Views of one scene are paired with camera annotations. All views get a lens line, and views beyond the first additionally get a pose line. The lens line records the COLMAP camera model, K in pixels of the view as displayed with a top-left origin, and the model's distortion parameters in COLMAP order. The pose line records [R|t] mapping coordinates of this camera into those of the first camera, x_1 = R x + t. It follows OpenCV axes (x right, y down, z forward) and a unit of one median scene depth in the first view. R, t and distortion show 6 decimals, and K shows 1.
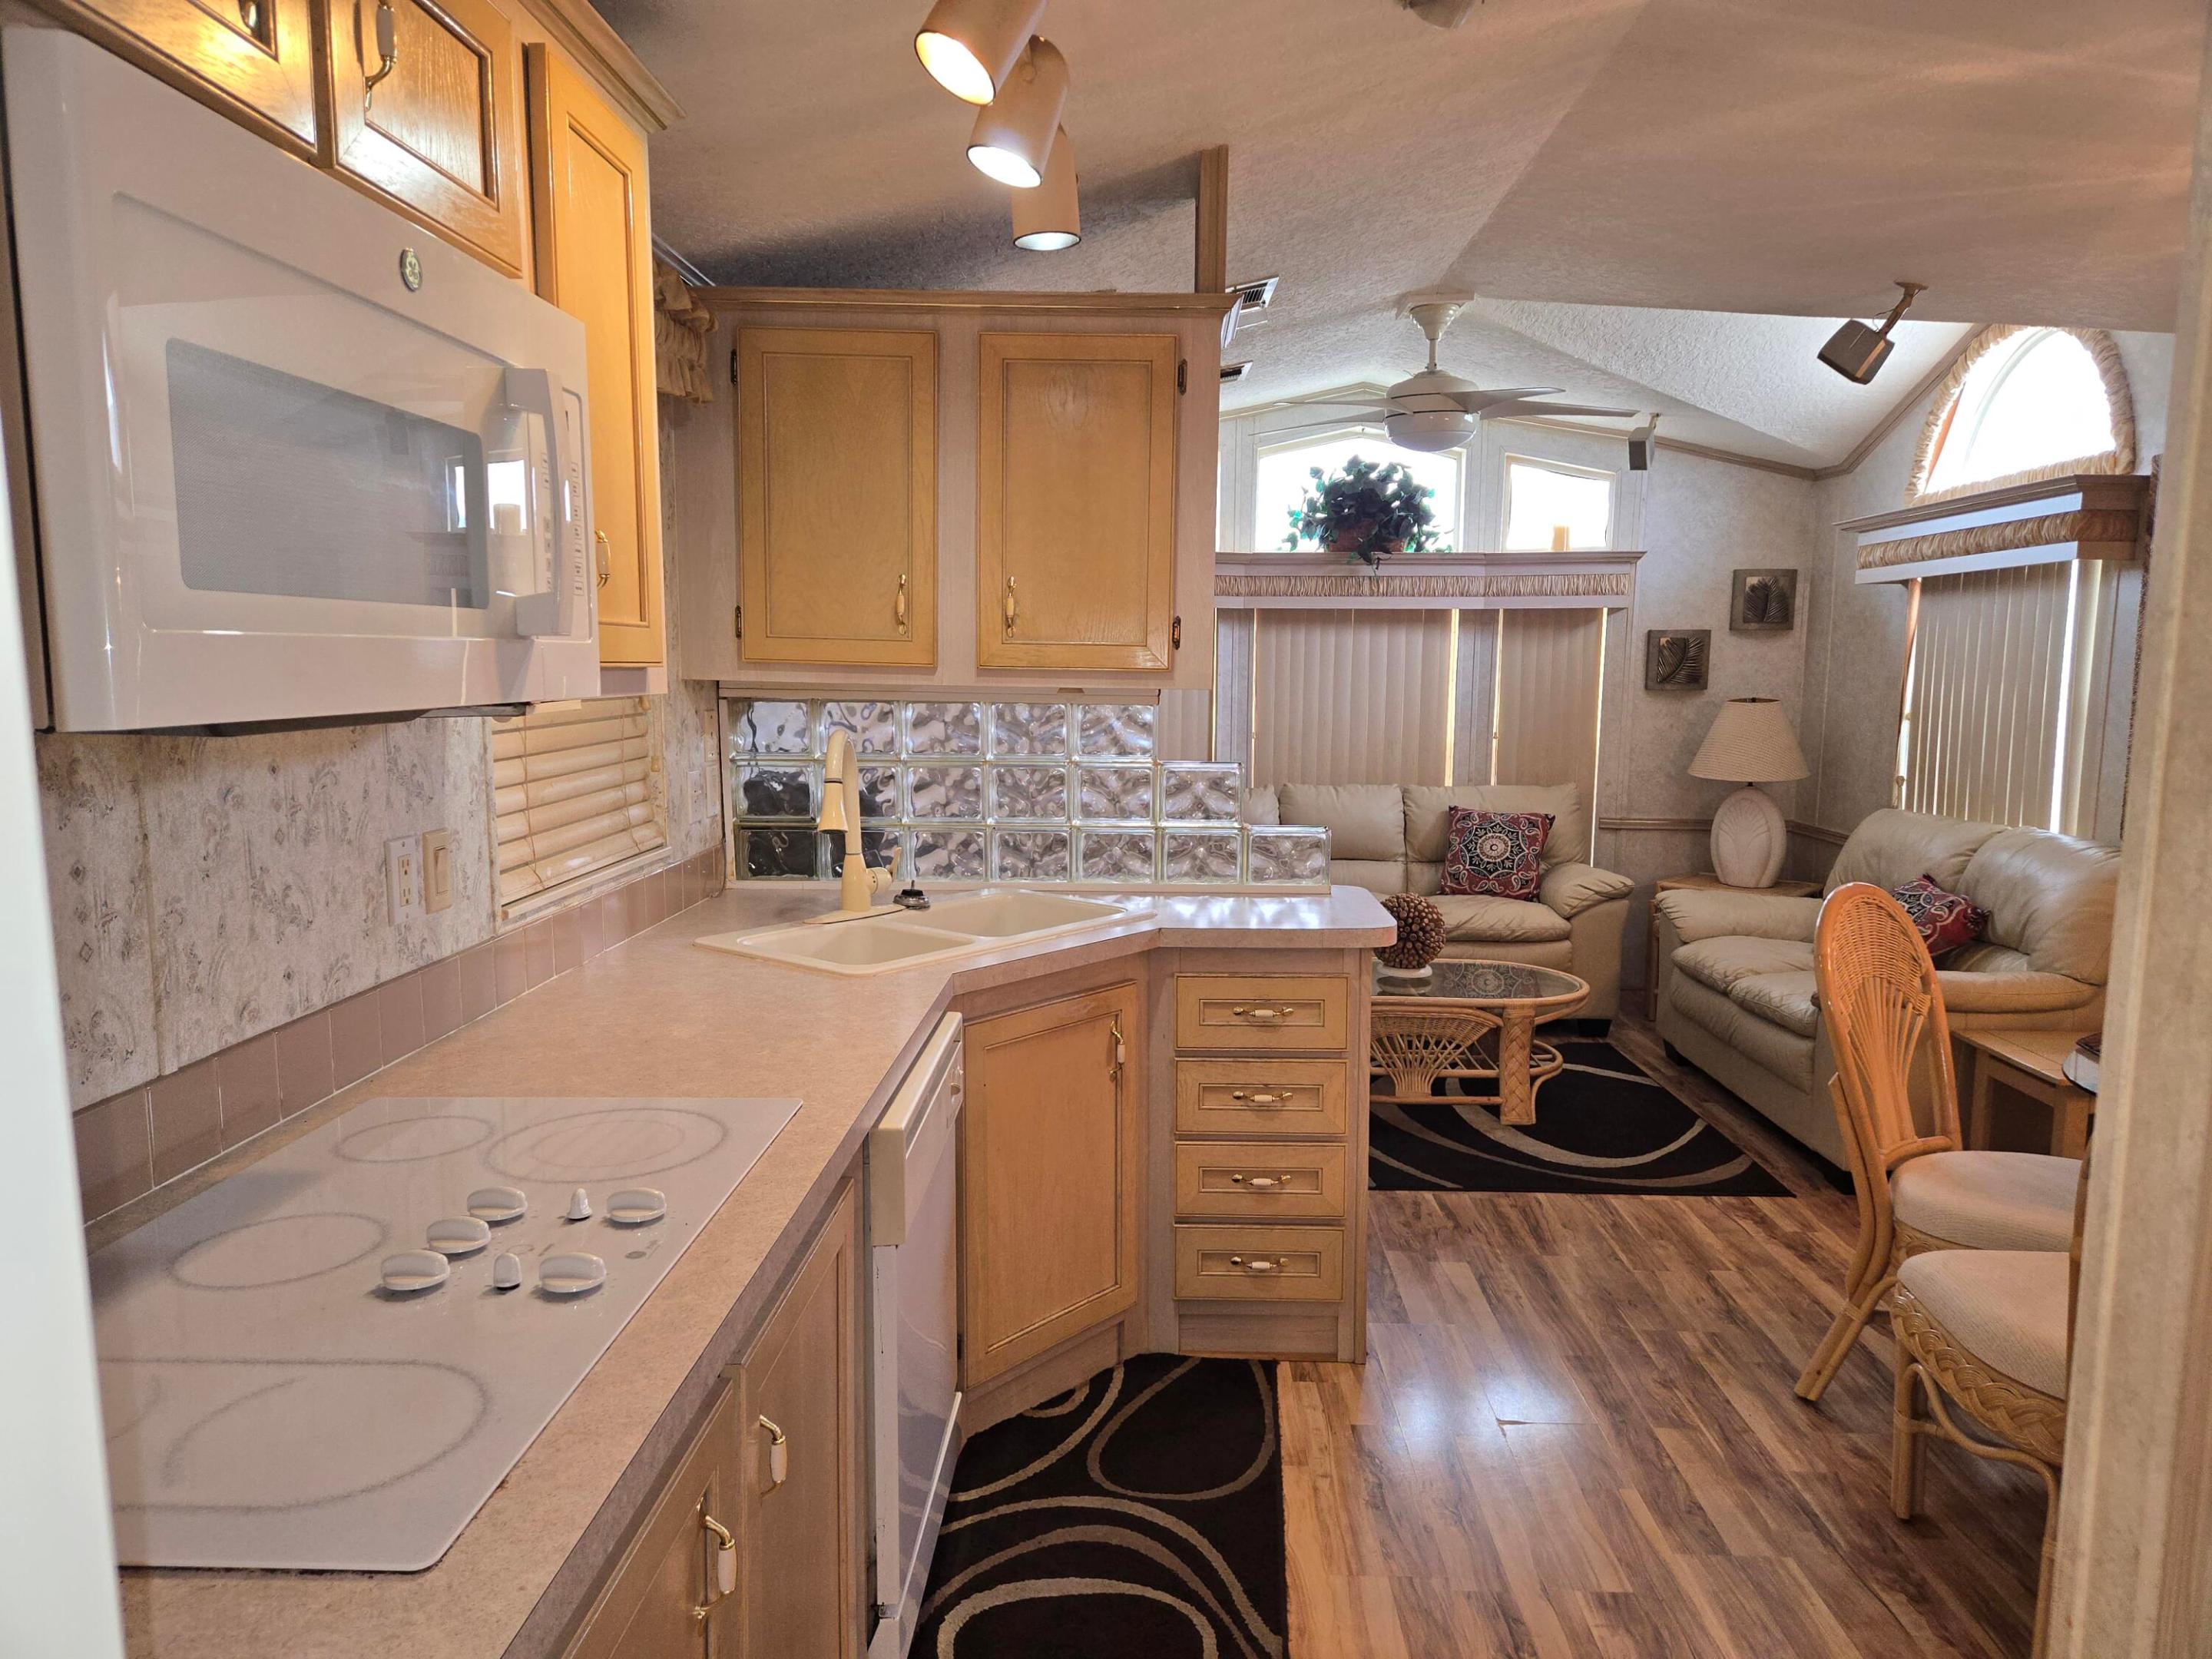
lens RADIAL K [[1460.9, 0, 1115.4], [0, 1460.9, 851.4], [0, 0, 1]] dist [0.075936, -0.069453]
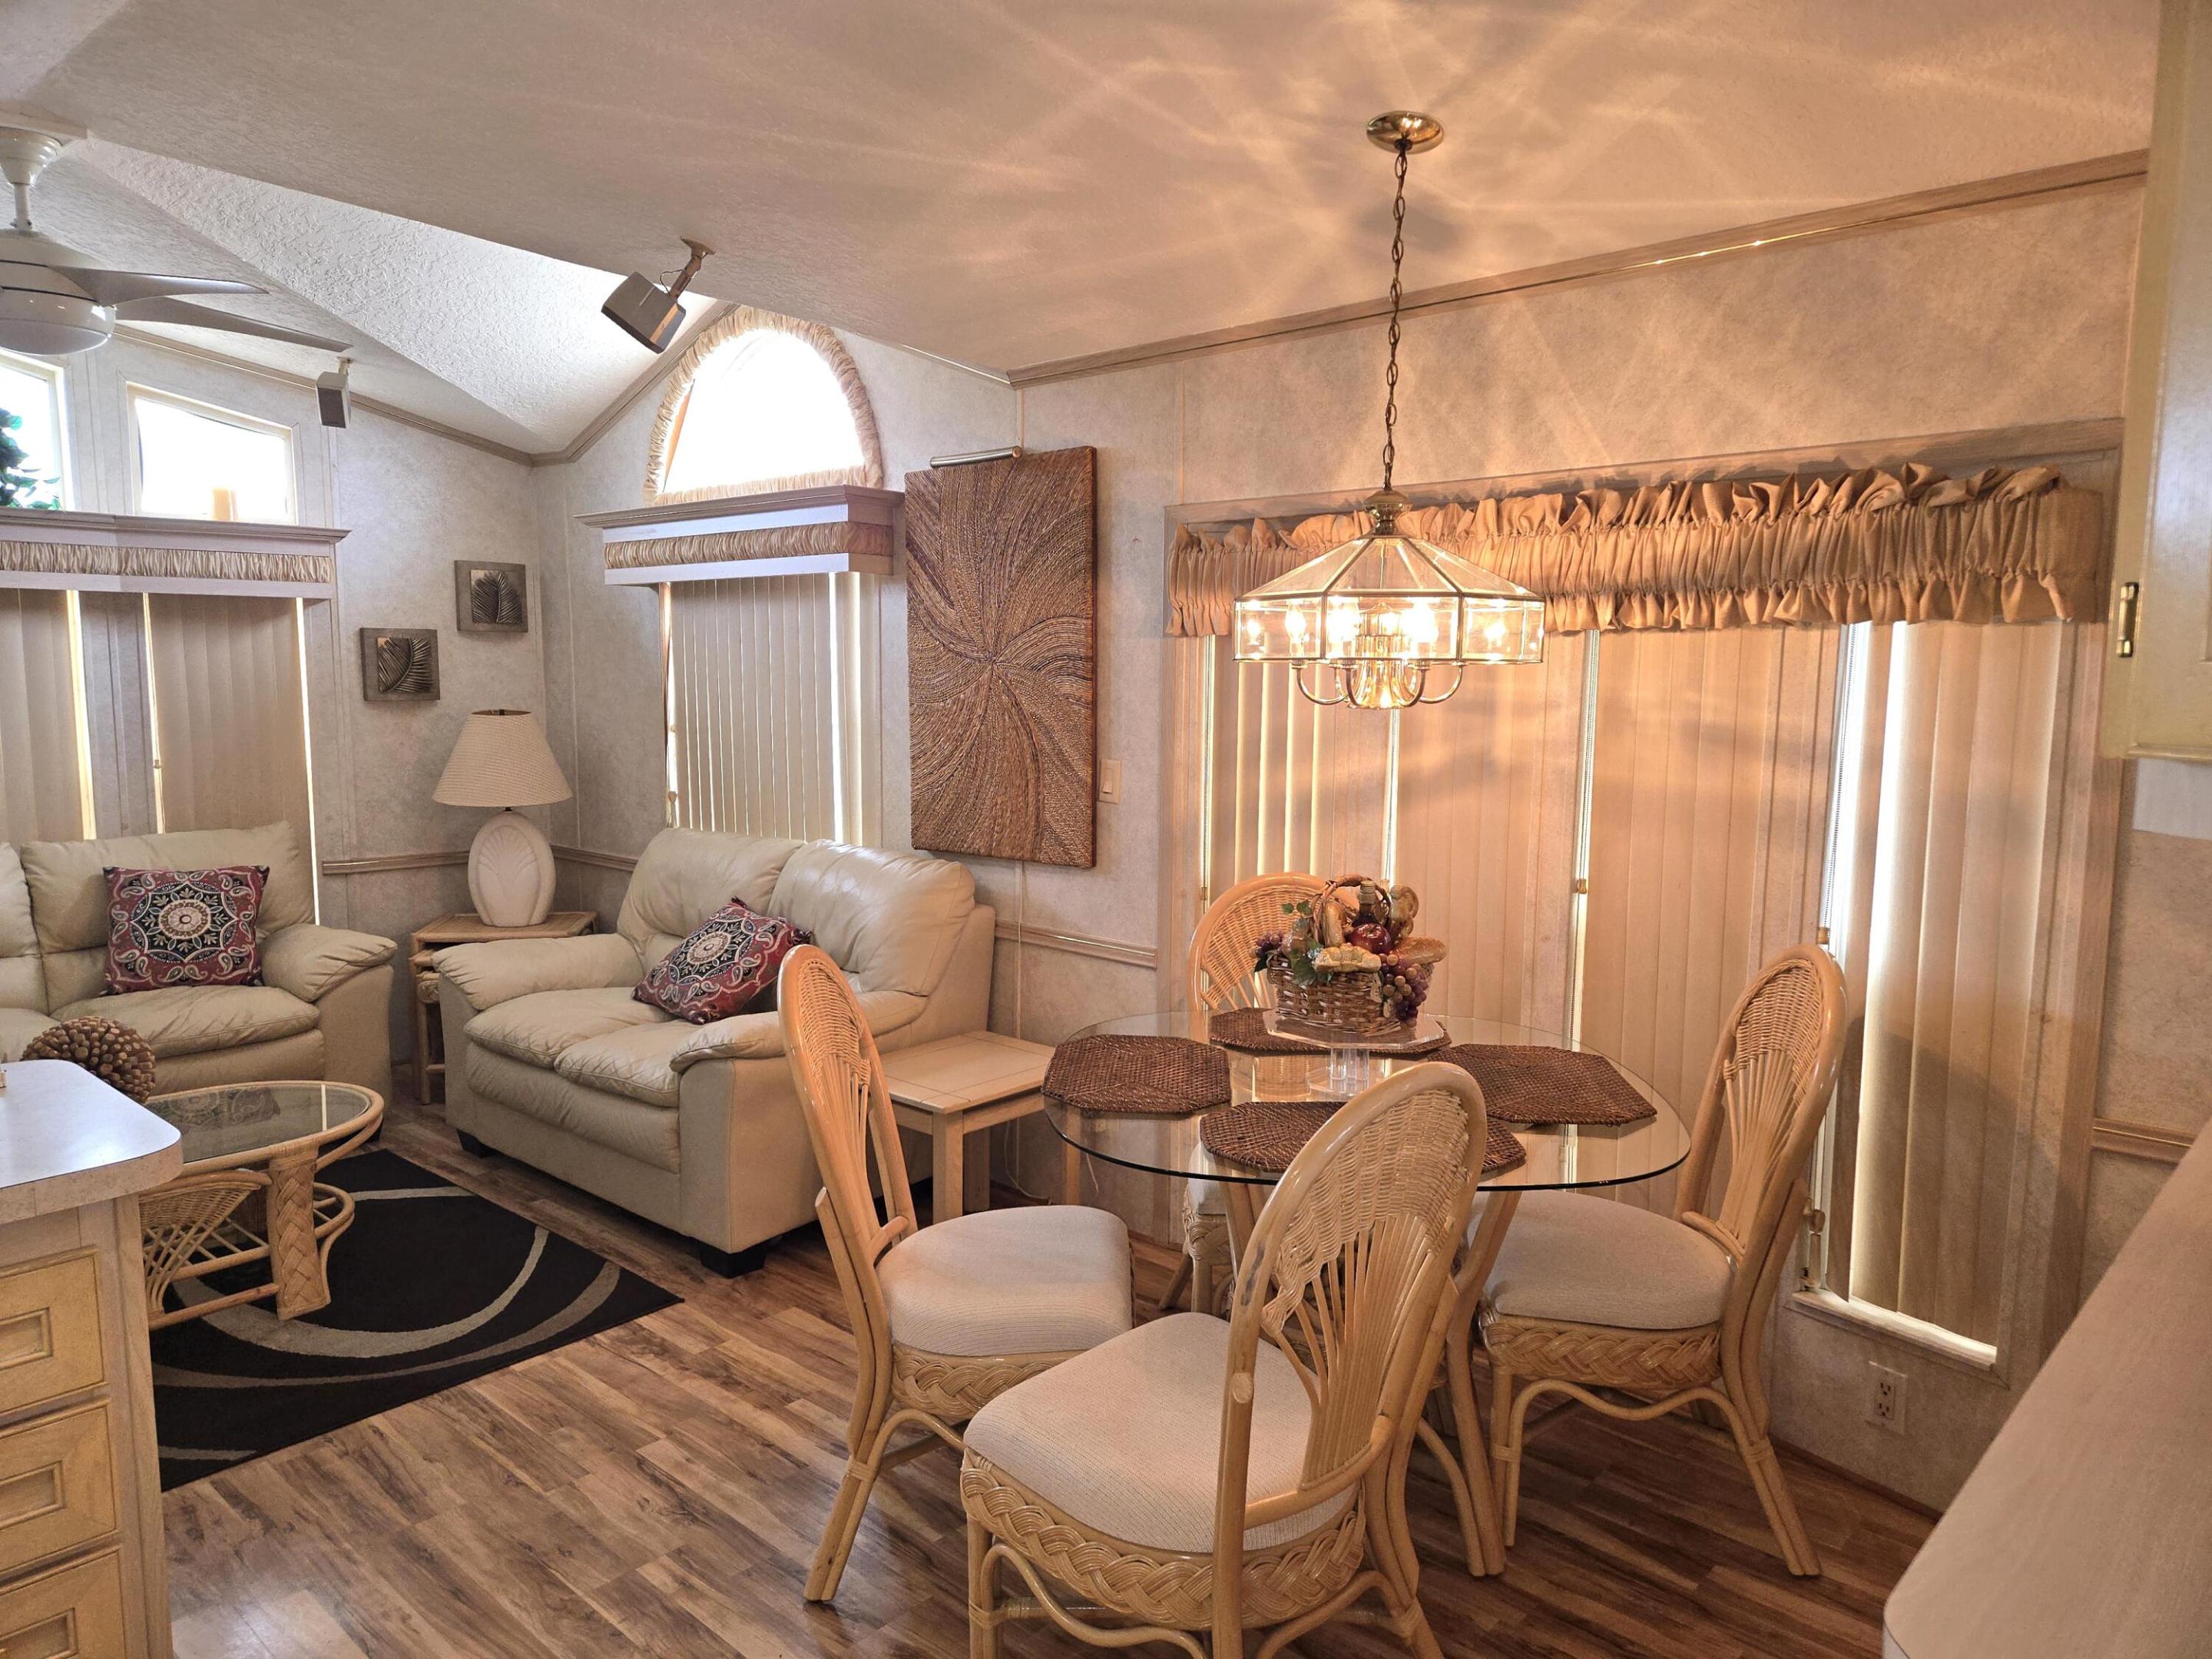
lens RADIAL K [[1464.1, 0, 1099.8], [0, 1464.1, 842.2], [0, 0, 1]] dist [0.086207, -0.075369]
pose [[0.652590, -0.090384, 0.752301, -0.002384], [0.093933, 0.994851, 0.038042, -0.034345], [-0.751867, 0.045840, 0.657720, 0.216010]]
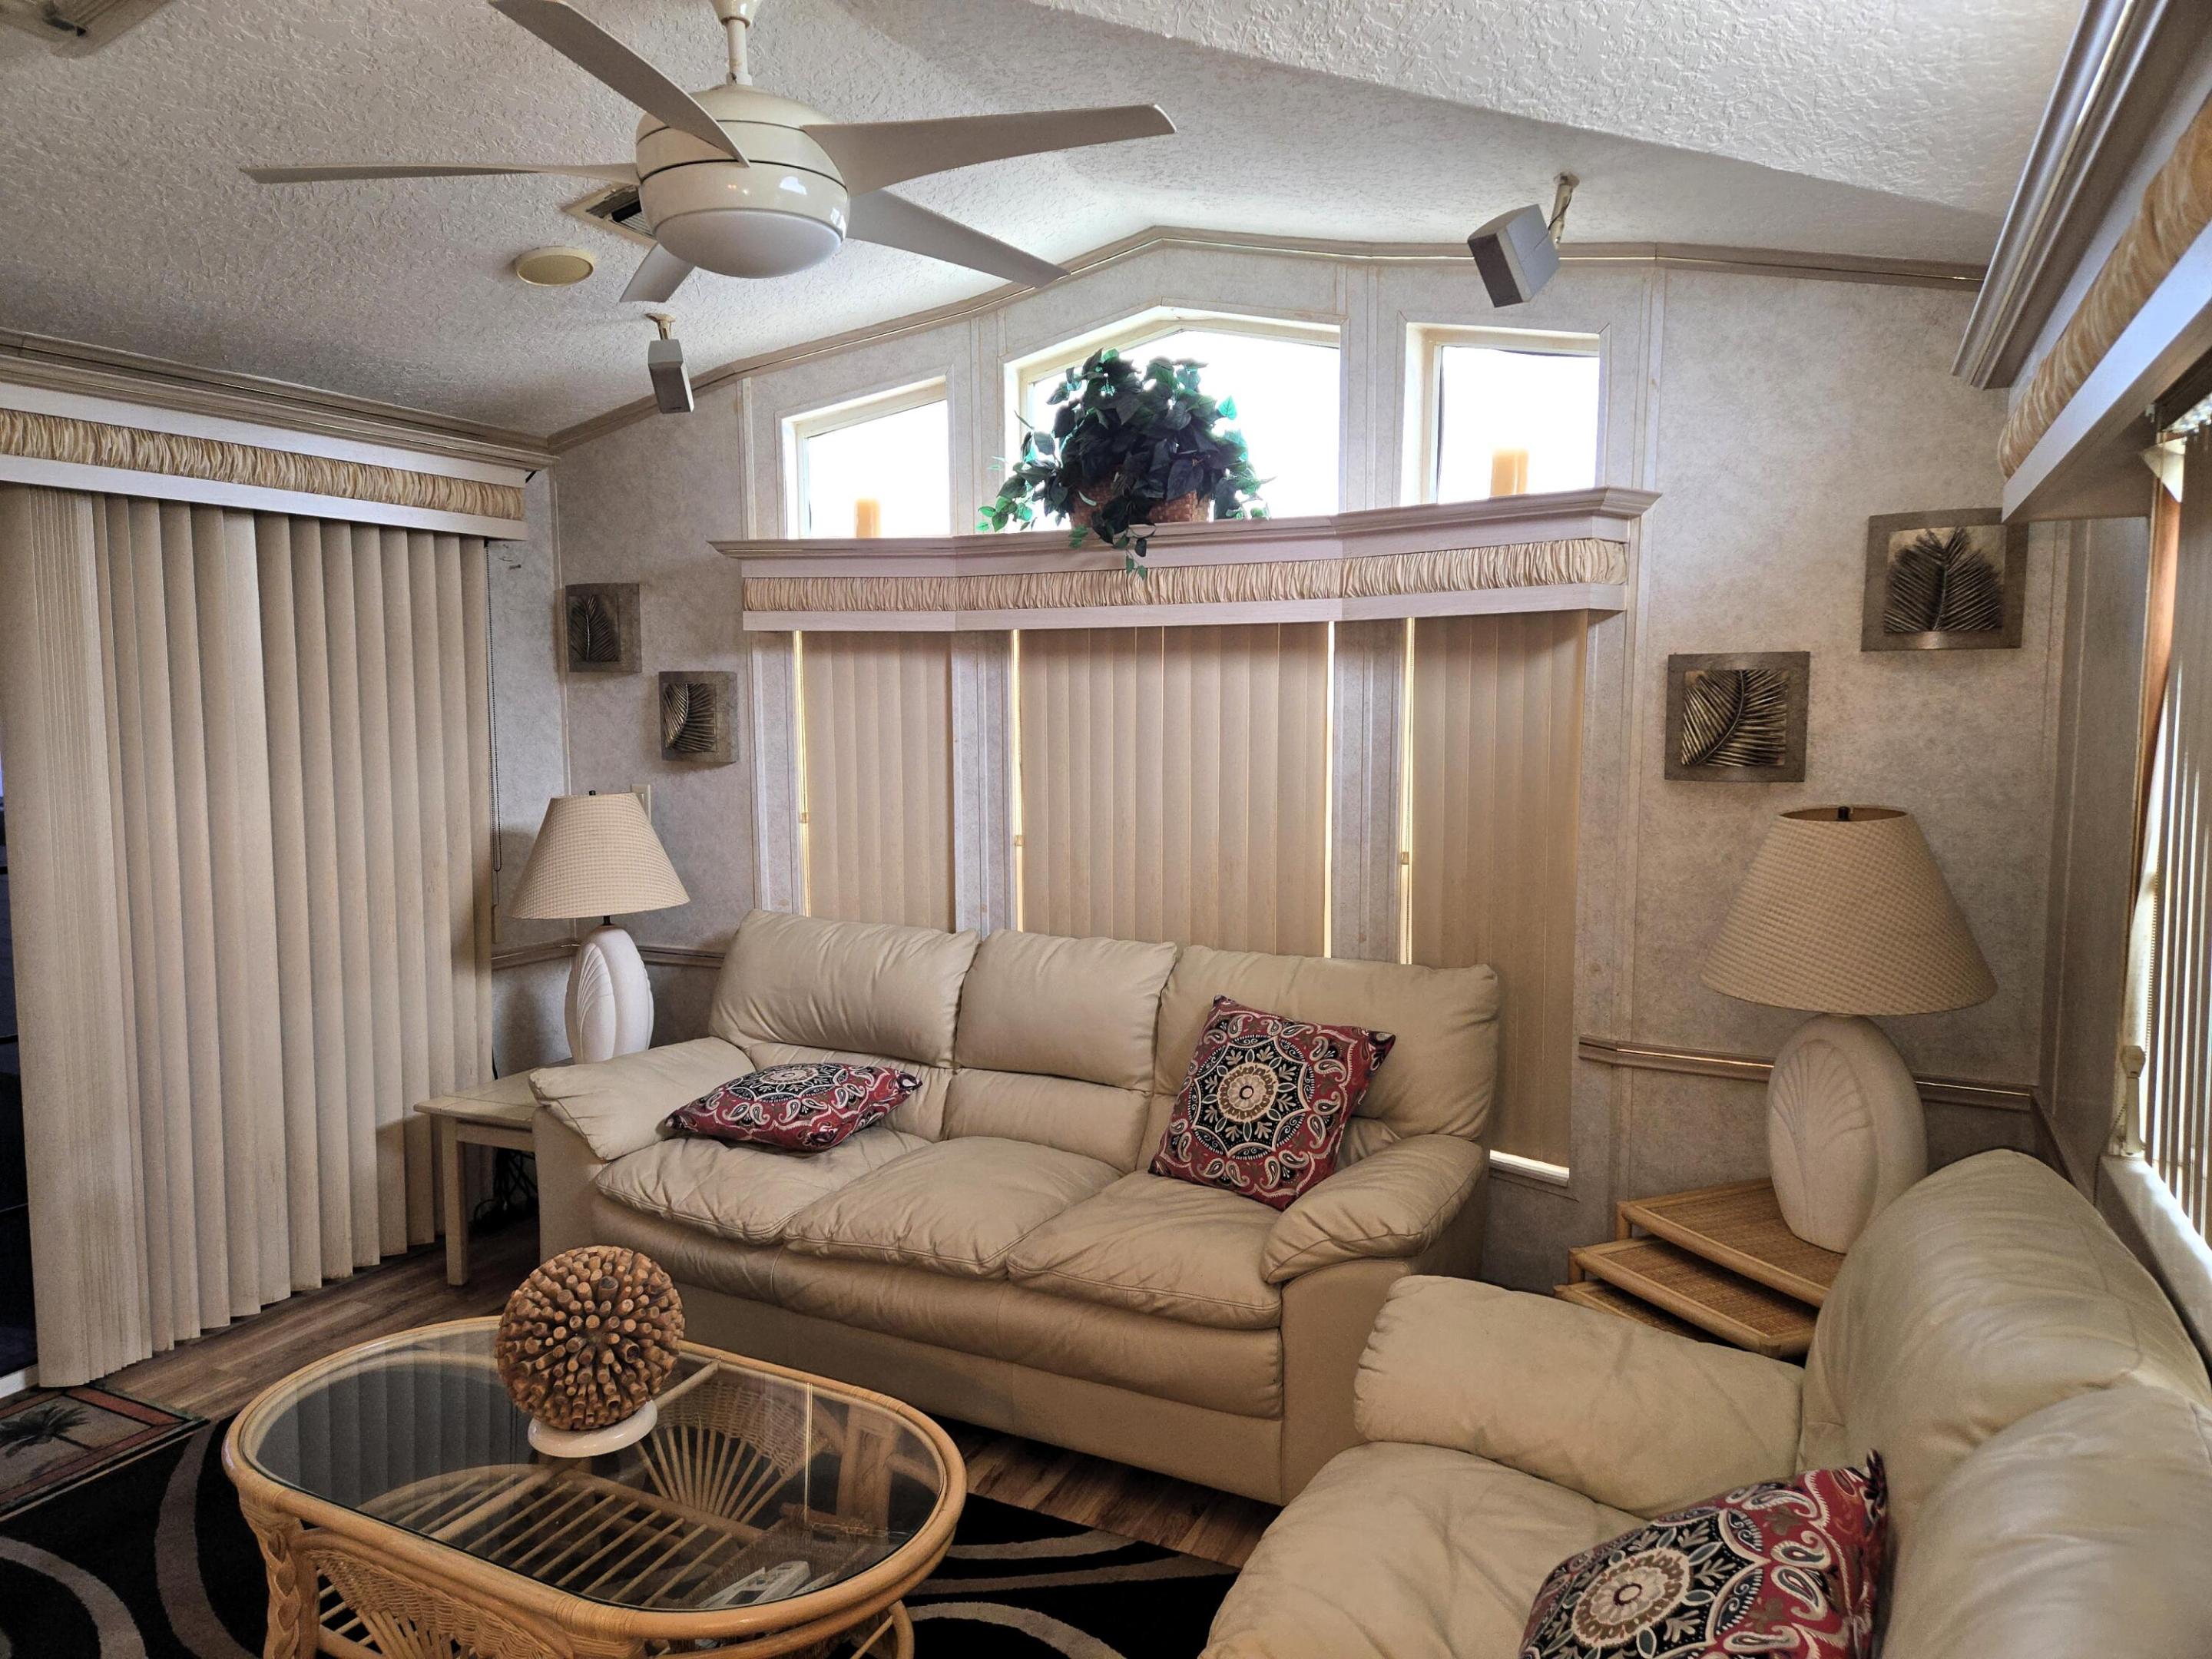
lens RADIAL K [[1462.4, 0, 1097.7], [0, 1462.4, 834.7], [0, 0, 1]] dist [0.090077, -0.073428]
pose [[0.907267, 0.031779, -0.419353, 0.543911], [-0.048632, 0.998379, -0.029556, -0.094932], [0.417734, 0.047209, 0.907342, 0.677462]]
